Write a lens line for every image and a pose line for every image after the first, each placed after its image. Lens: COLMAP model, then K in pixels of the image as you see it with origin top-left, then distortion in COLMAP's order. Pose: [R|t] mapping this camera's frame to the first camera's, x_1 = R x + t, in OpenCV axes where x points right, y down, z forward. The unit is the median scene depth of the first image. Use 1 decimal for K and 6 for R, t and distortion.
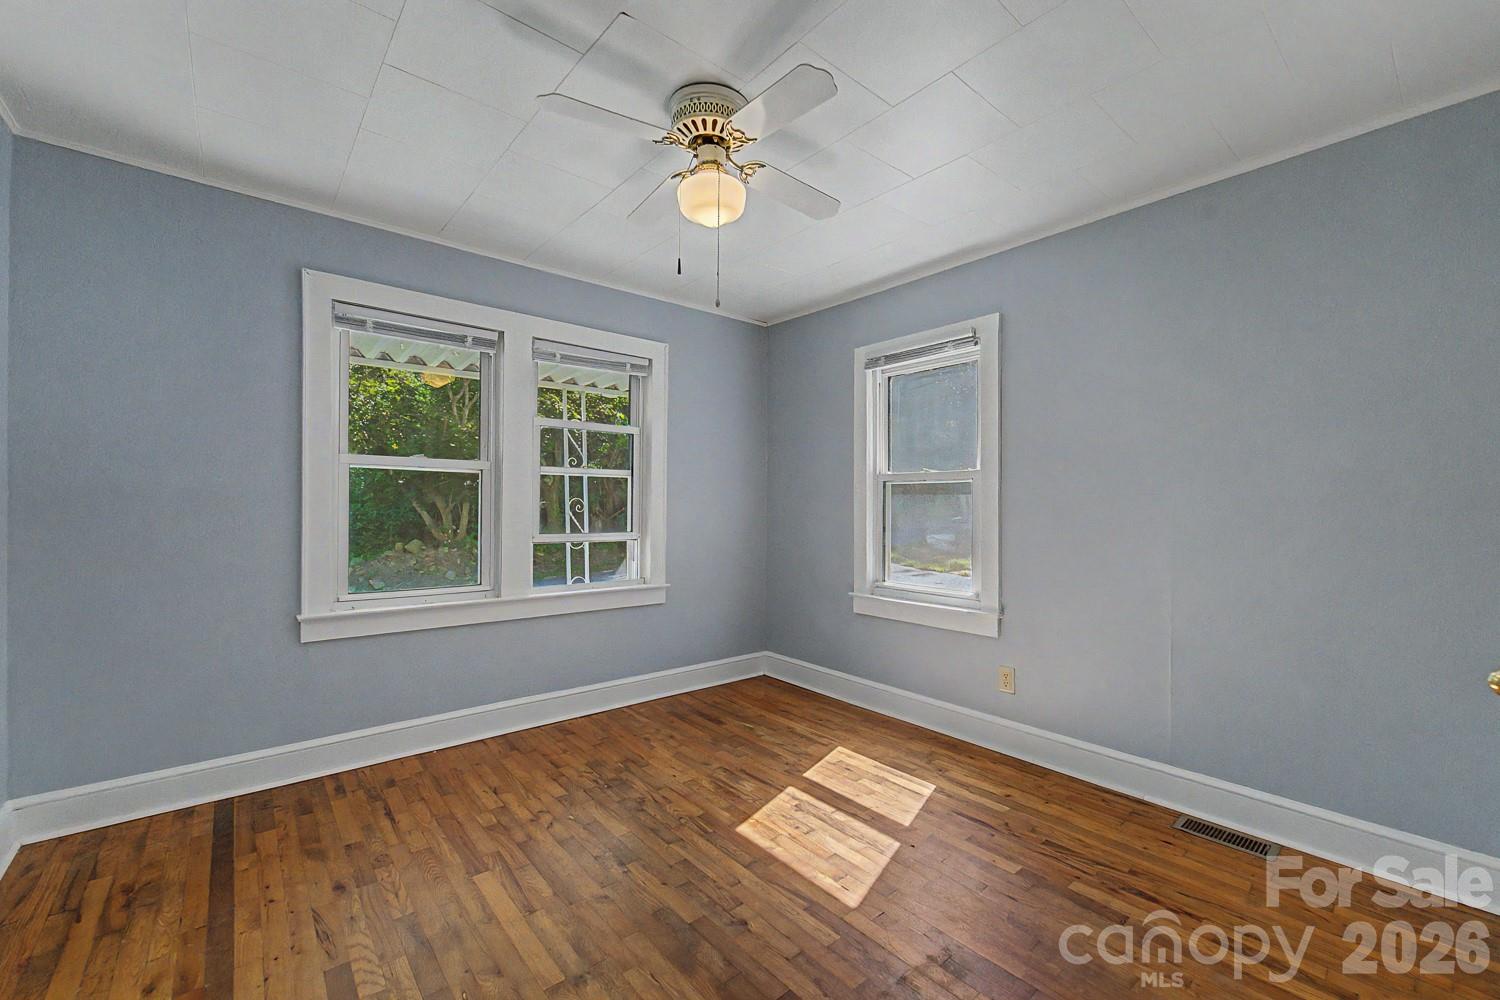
lens RADIAL K [[615.2, 0, 754.4], [0, 615.2, 487.6], [0, 0, 1]] dist [-0.000326, -0.000205]
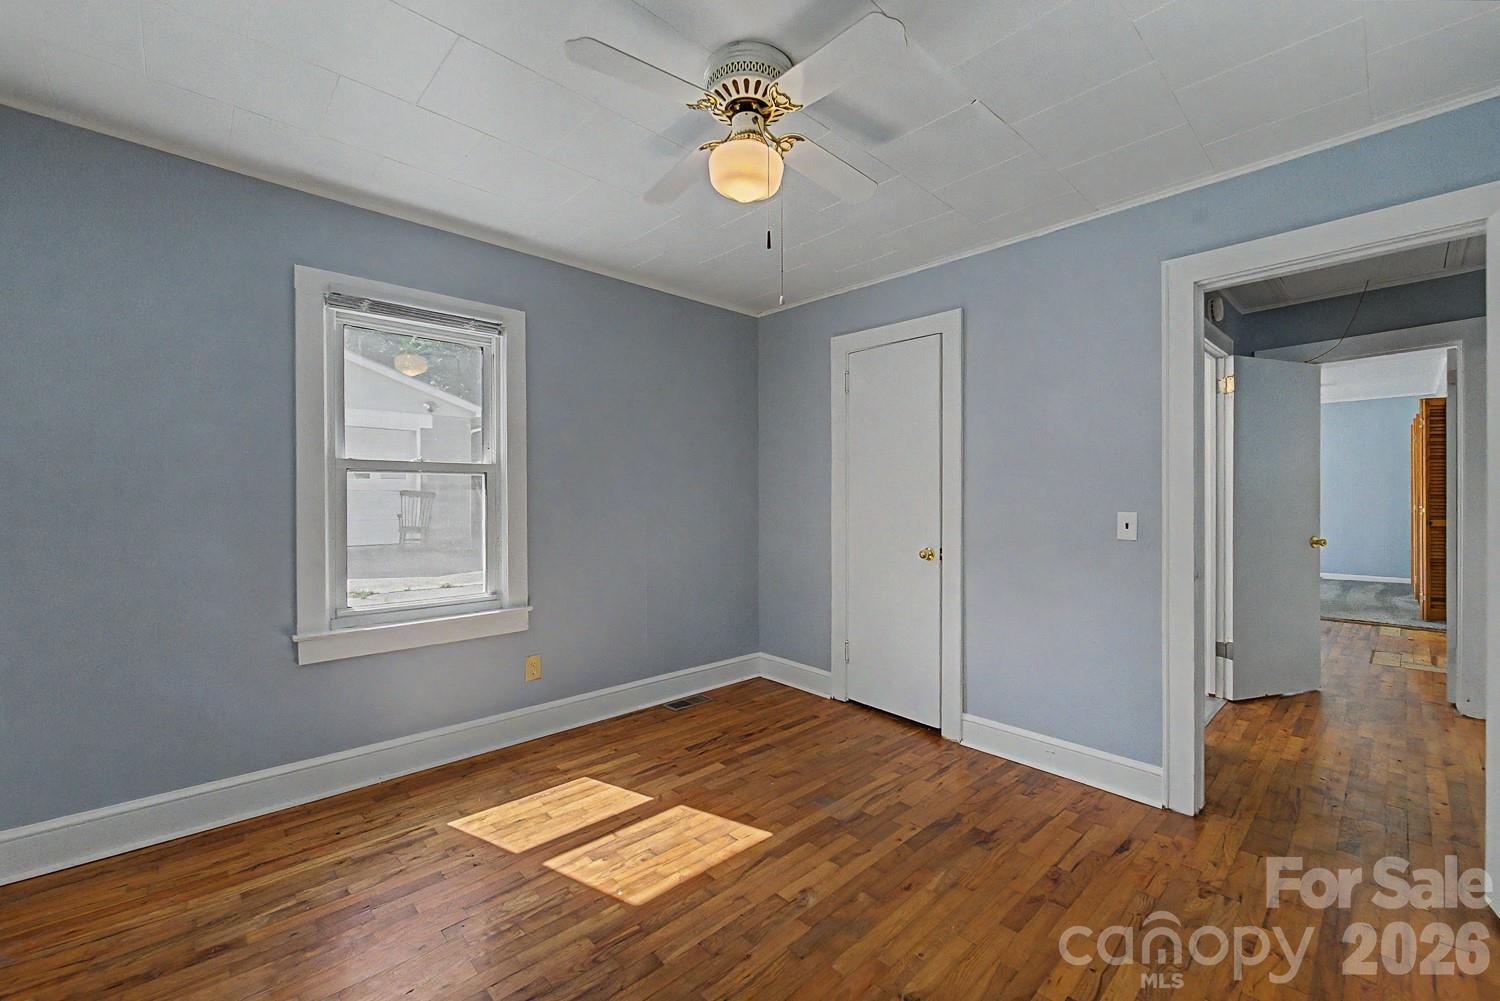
lens RADIAL K [[615.2, 0, 754.4], [0, 615.2, 488.1], [0, 0, 1]] dist [-0.000326, -0.000205]
pose [[-0.055553, 0.003851, 0.998448, -0.788266], [-0.028858, 0.999569, -0.005461, 0.002689], [-0.998039, -0.029117, -0.055417, 0.835567]]
